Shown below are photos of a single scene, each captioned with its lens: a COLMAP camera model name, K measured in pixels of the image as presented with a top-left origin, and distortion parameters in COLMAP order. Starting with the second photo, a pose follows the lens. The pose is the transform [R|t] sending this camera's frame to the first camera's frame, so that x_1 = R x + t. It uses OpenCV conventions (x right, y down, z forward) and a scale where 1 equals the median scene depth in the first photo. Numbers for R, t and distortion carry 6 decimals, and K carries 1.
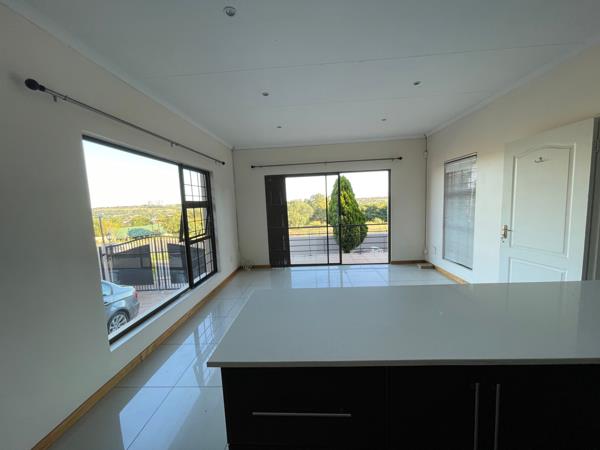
lens RADIAL K [[241.4, 0, 297.6], [0, 241.4, 228.7], [0, 0, 1]] dist [0.003684, 0.000128]
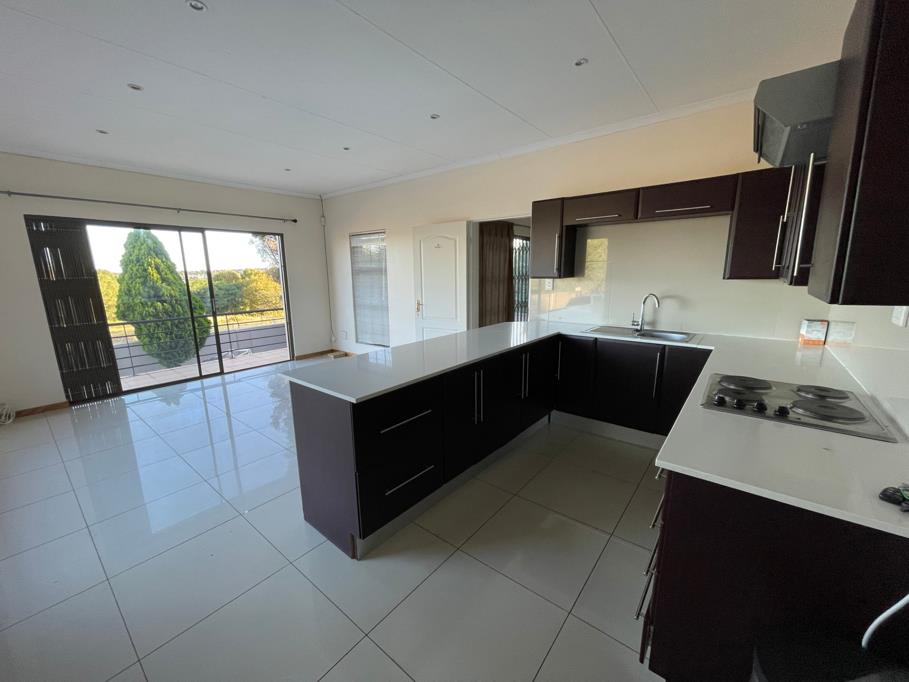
lens RADIAL K [[365.7, 0, 451.4], [0, 365.7, 346.0], [0, 0, 1]] dist [-0.001939, 0.000505]
pose [[0.587031, -0.125515, 0.799775, -0.262239], [0.072691, 0.992090, 0.102342, 0.019884], [-0.806294, -0.001941, 0.591511, -0.086797]]
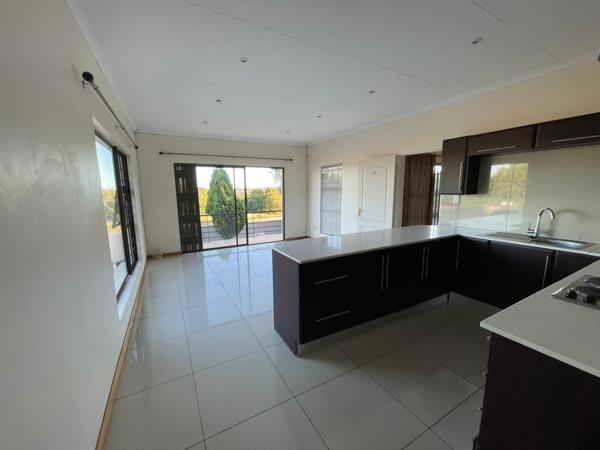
lens RADIAL K [[241.4, 0, 297.9], [0, 241.4, 228.3], [0, 0, 1]] dist [-0.001939, 0.000505]
pose [[0.845834, -0.048887, 0.531201, -0.260821], [0.030274, 0.998586, 0.043695, 0.024776], [-0.532586, -0.020877, 0.846118, -0.141472]]
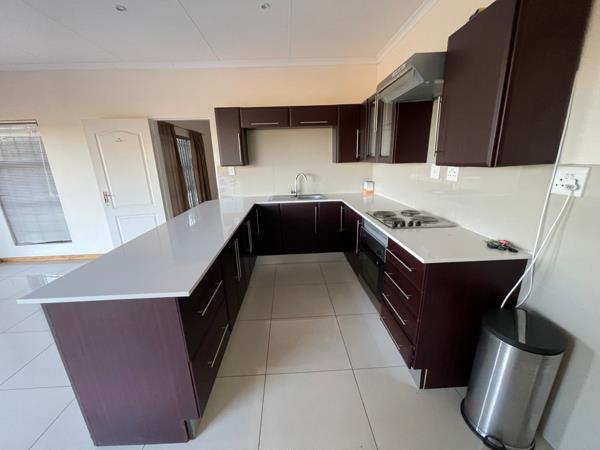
lens RADIAL K [[241.4, 0, 297.6], [0, 241.4, 228.7], [0, 0, 1]] dist [0.003684, 0.000128]
pose [[-0.091532, -0.230644, 0.968723, -0.258410], [0.141438, 0.959933, 0.241916, 0.004283], [-0.985706, 0.159158, -0.055243, 0.077531]]
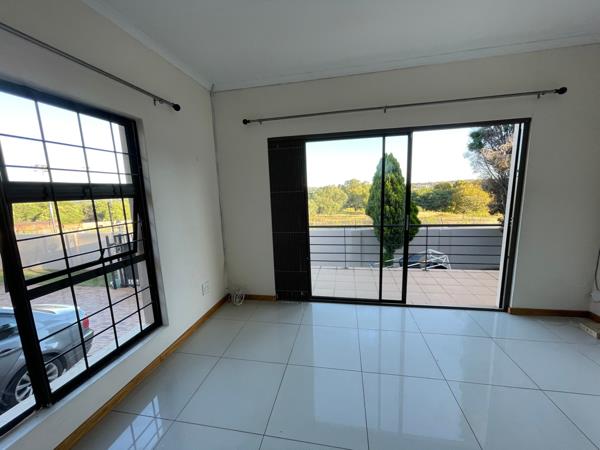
lens RADIAL K [[241.4, 0, 297.6], [0, 241.4, 228.7], [0, 0, 1]] dist [0.003684, 0.000128]
pose [[0.990653, 0.031203, -0.132791, 0.009760], [-0.023294, 0.997884, 0.060703, -0.053438], [0.134404, -0.057043, 0.989283, 0.480266]]
